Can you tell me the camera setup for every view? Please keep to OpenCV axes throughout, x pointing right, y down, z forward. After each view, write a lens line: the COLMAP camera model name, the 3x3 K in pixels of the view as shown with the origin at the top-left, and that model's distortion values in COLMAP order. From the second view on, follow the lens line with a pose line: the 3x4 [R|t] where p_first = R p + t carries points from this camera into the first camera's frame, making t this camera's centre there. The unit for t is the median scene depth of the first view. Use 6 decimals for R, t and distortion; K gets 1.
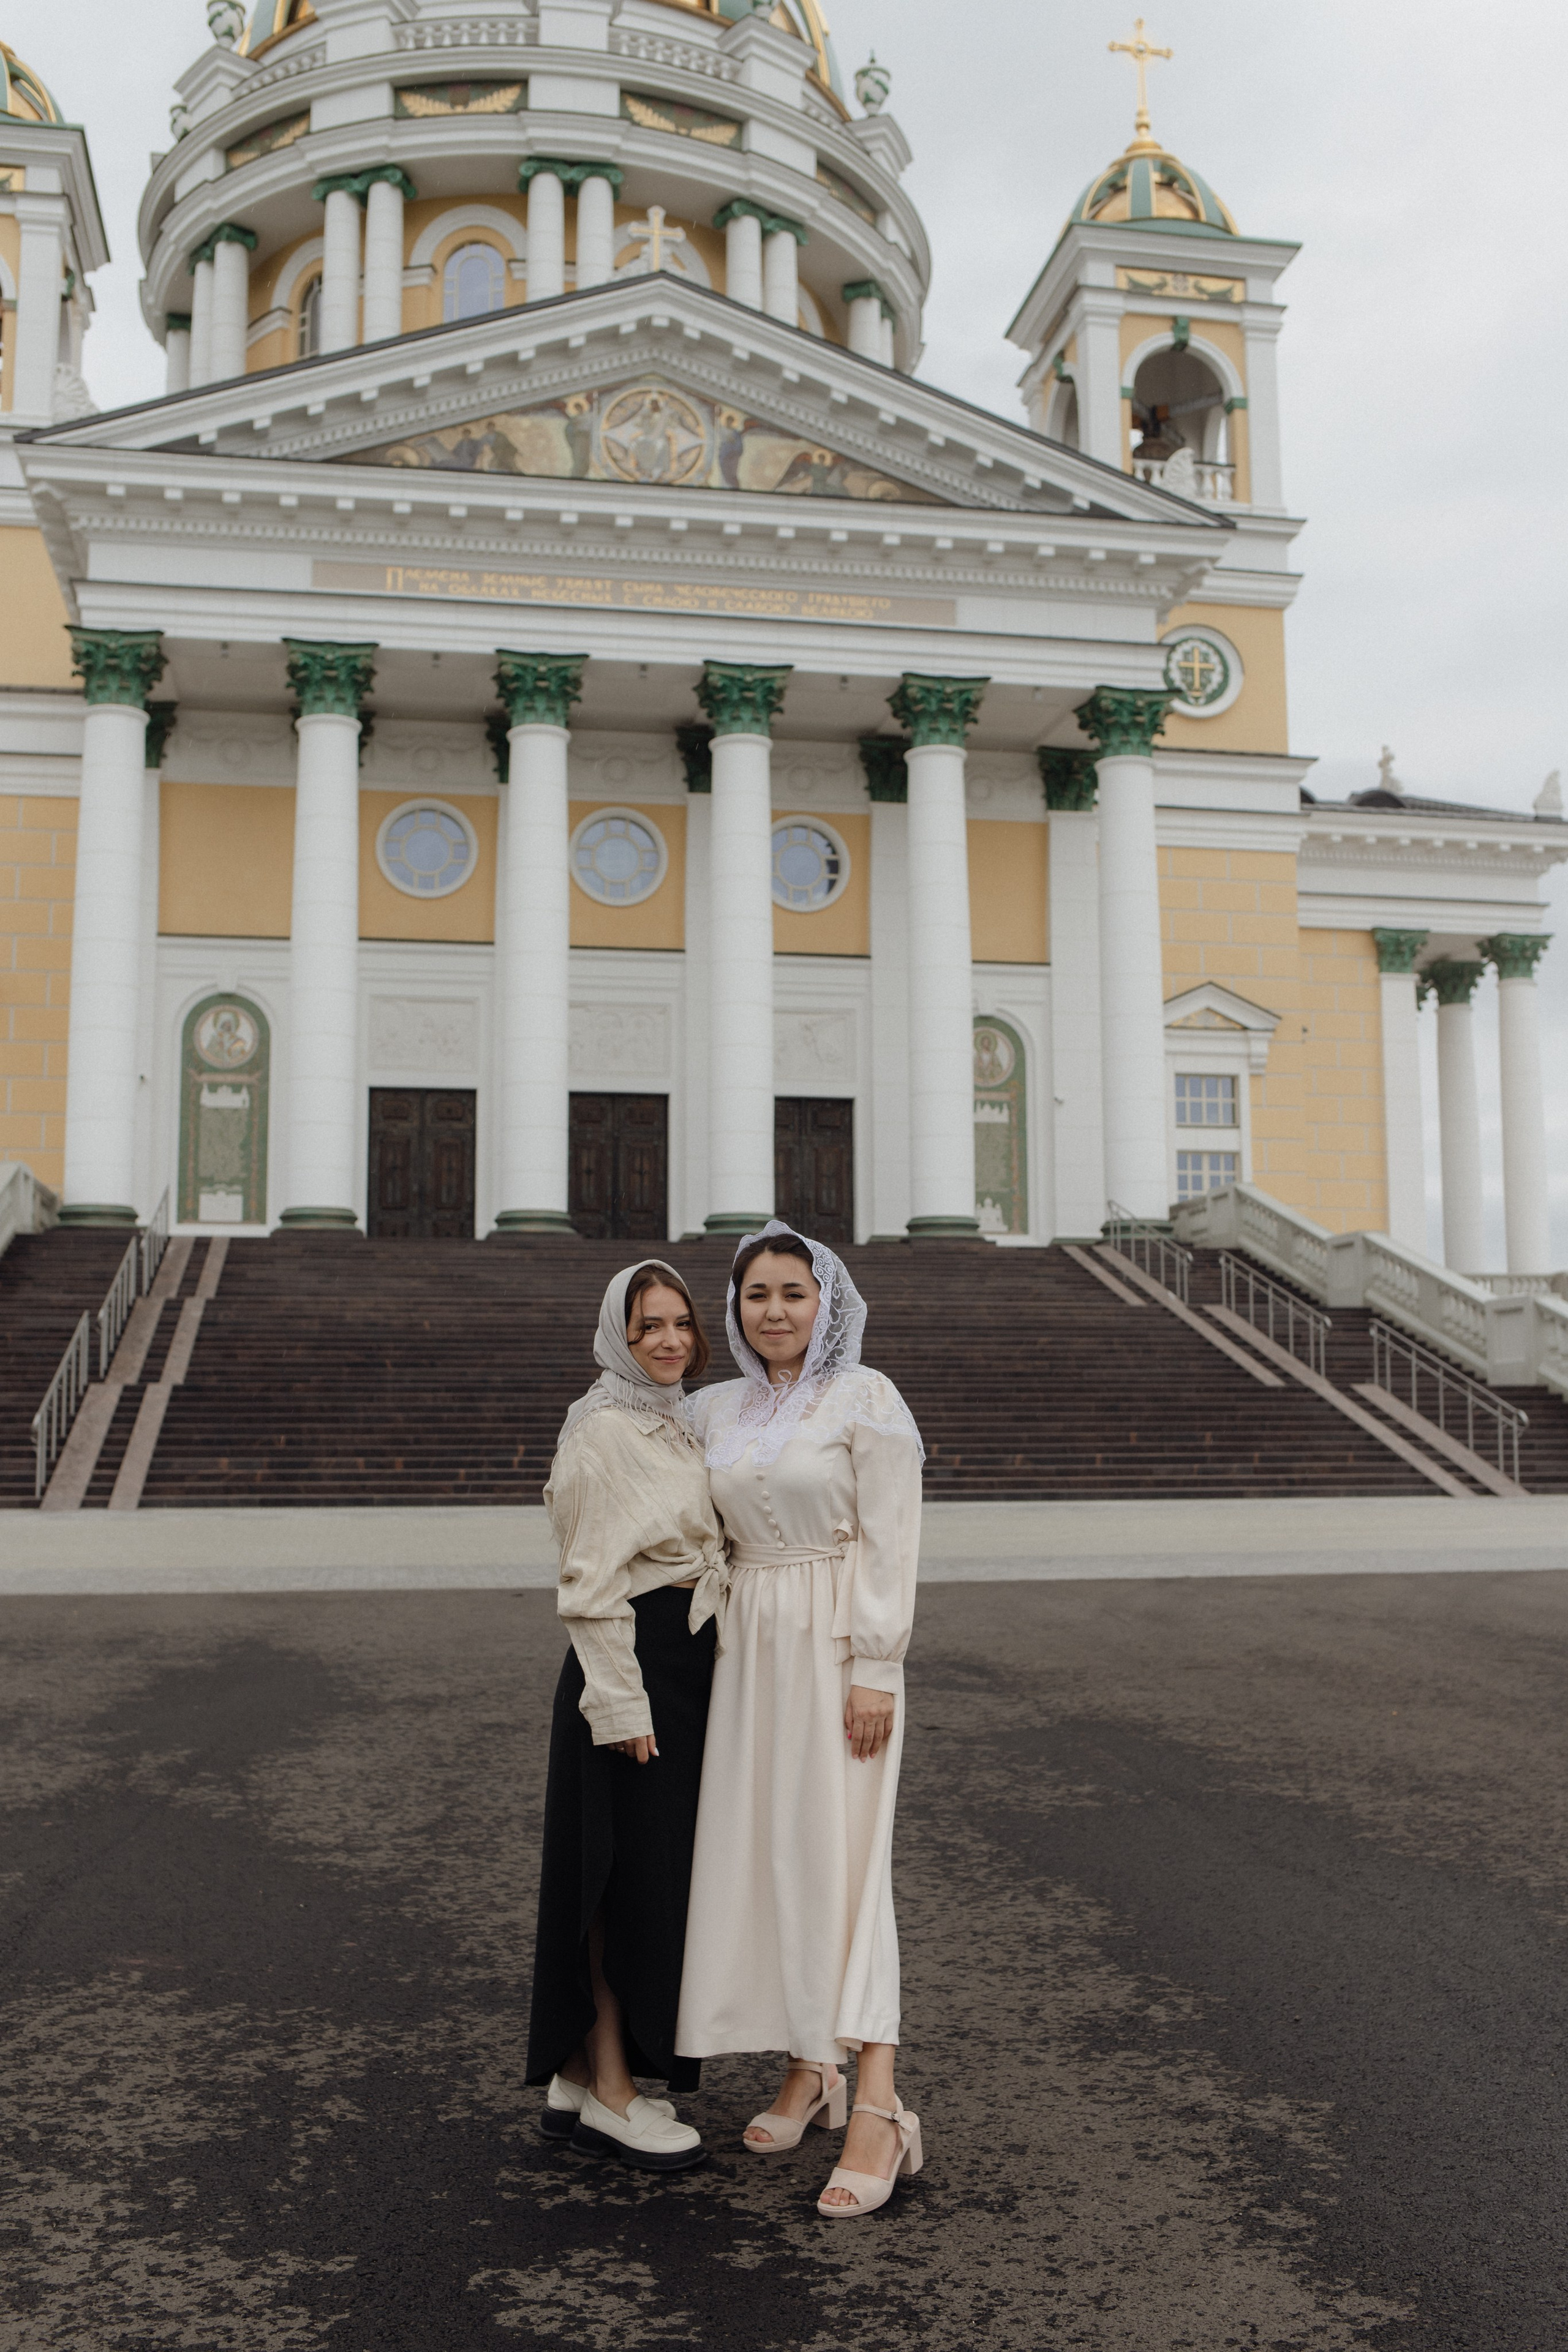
lens RADIAL K [[2295.3, 0, 789.5], [0, 2295.3, 1202.1], [0, 0, 1]] dist [-0.051615, 0.043678]
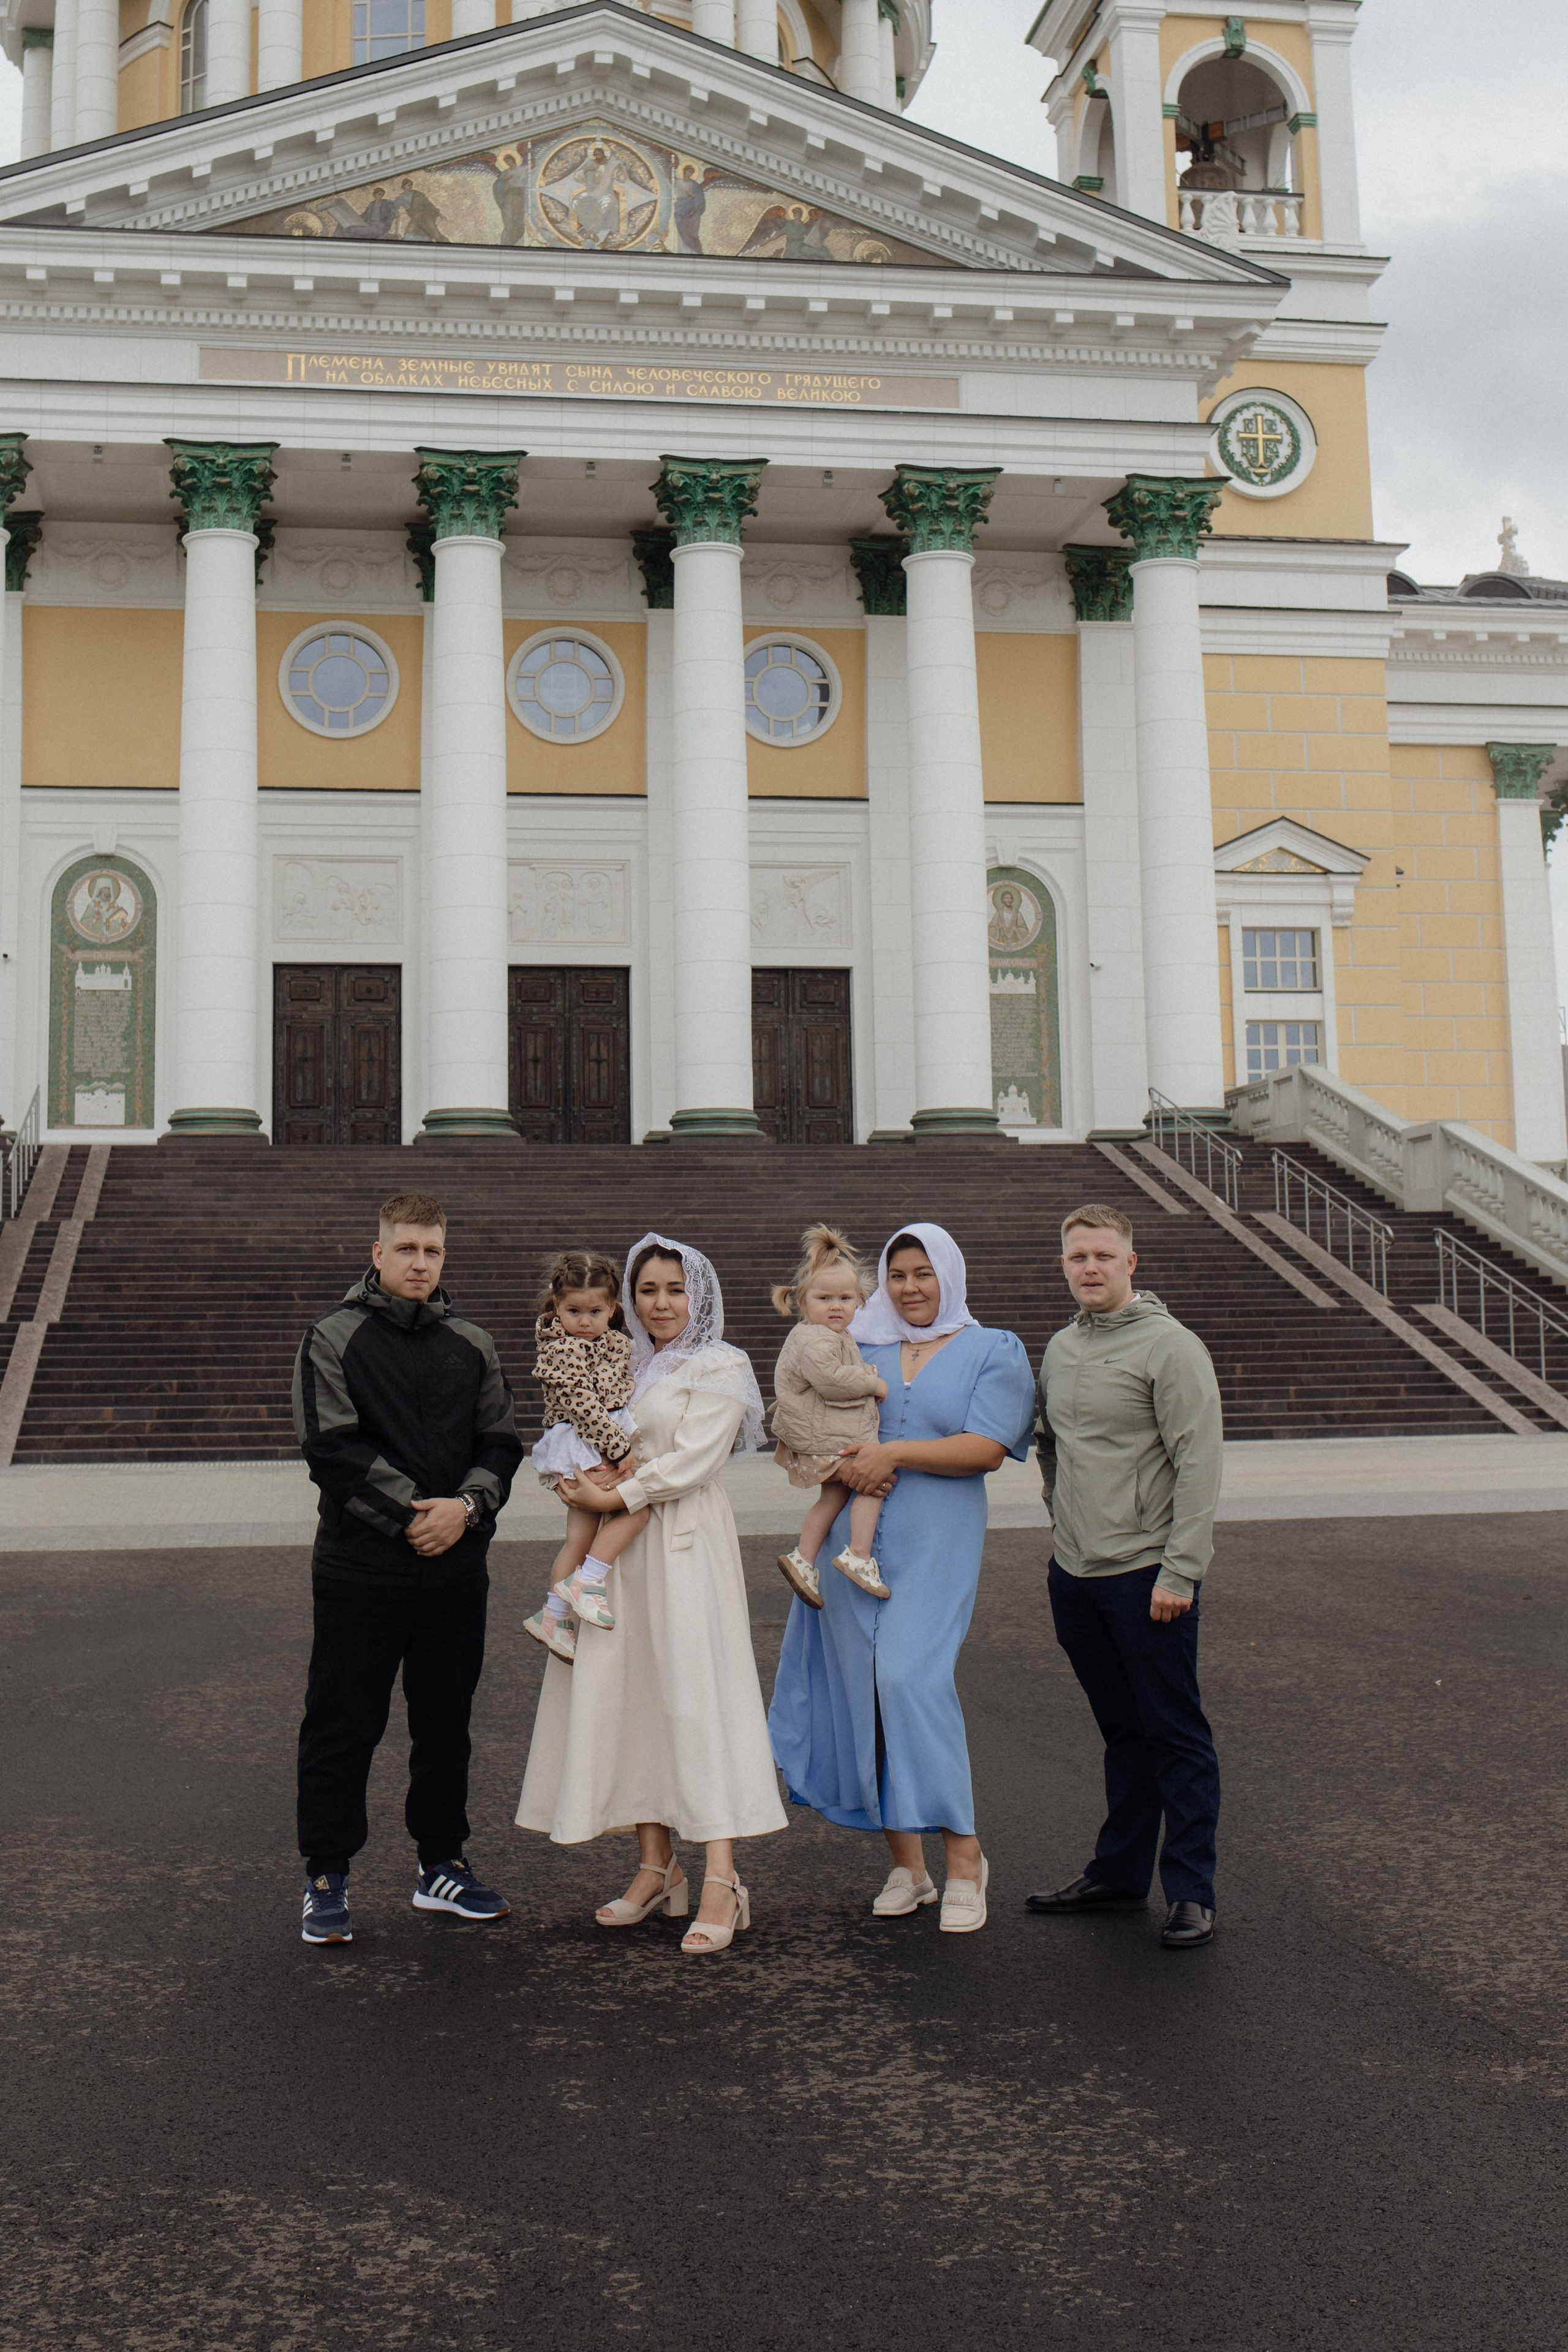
lens RADIAL K [[2986.3, 0, 765.8], [0, 2986.3, 974.8], [0, 0, 1]] dist [-0.035794, 0.021102]
pose [[0.999640, -0.015792, -0.021670, 0.022000], [0.015137, 0.999433, -0.030061, -0.010690], [0.022133, 0.029722, 0.999313, -0.096224]]
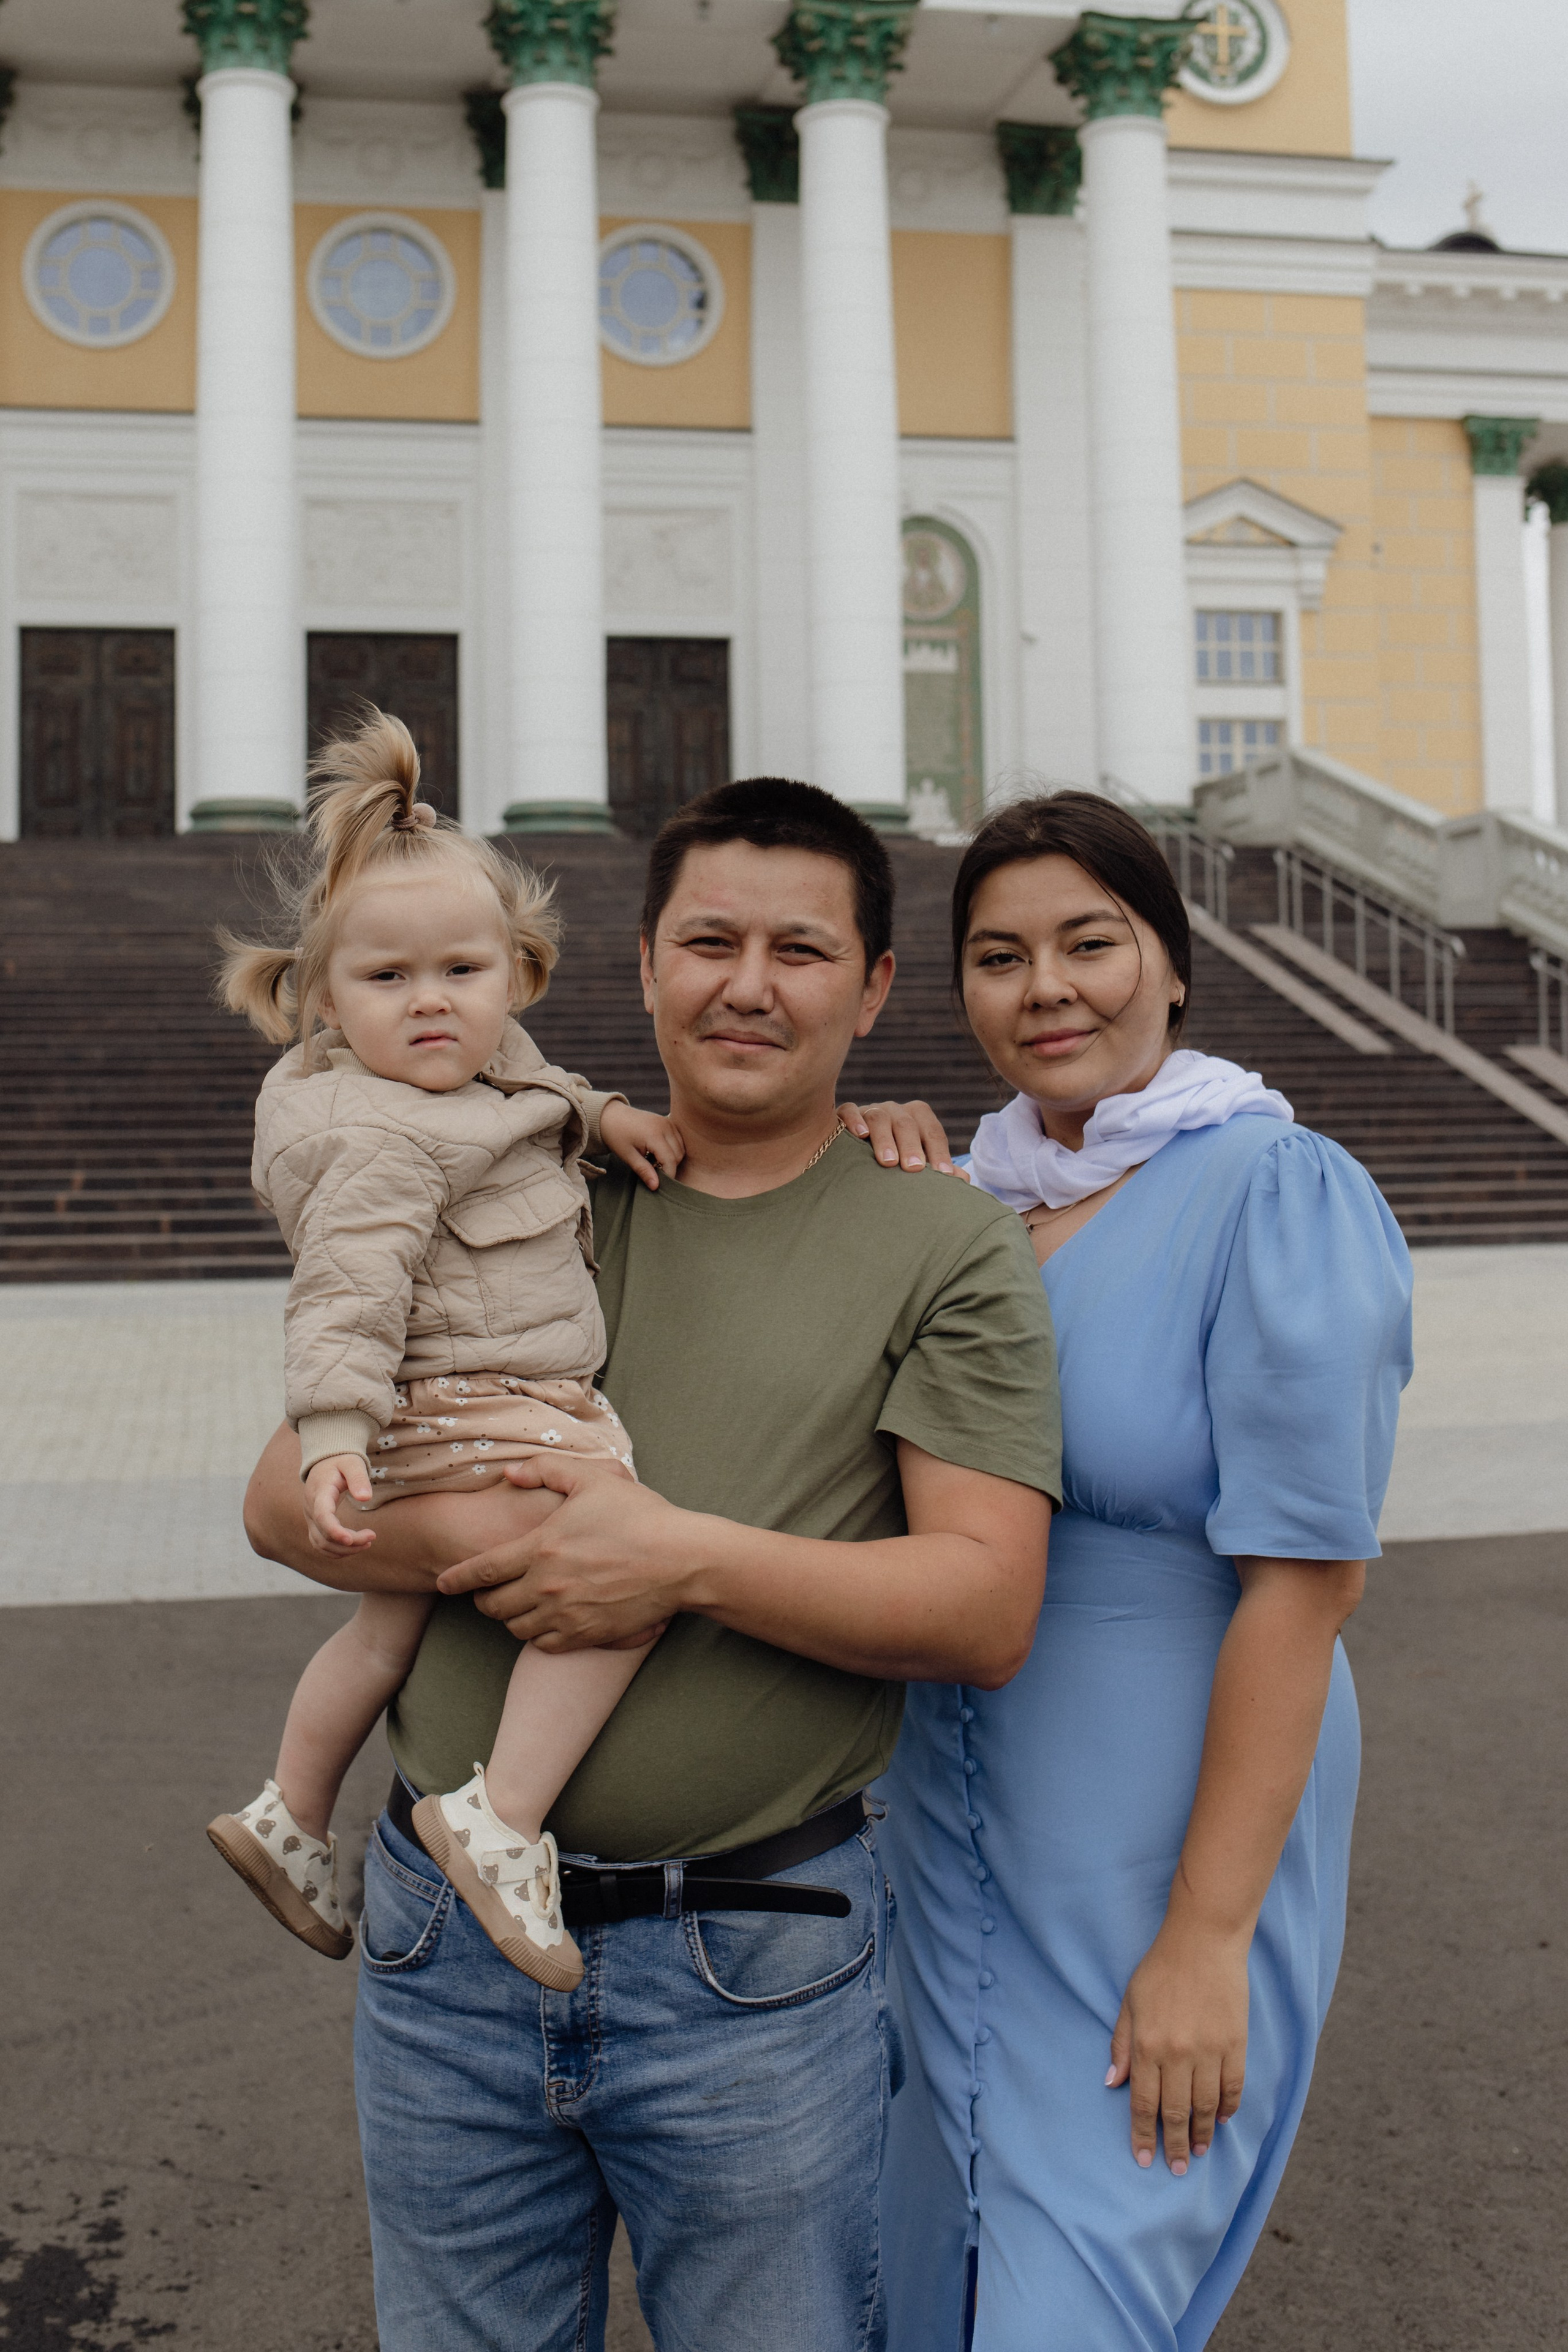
lens RADIAL K [[2520.0, 0, 776.7], [0, 2520.0, 956.0], [0, 0, 1]] dist [-0.027488, 0.011186]
pose [[0.999883, -0.010629, 0.010974, 0.034286], [0.010140, 0.998994, 0.043693, 0.018291], [-0.011427, -0.043576, 0.998985, 0.254659]]
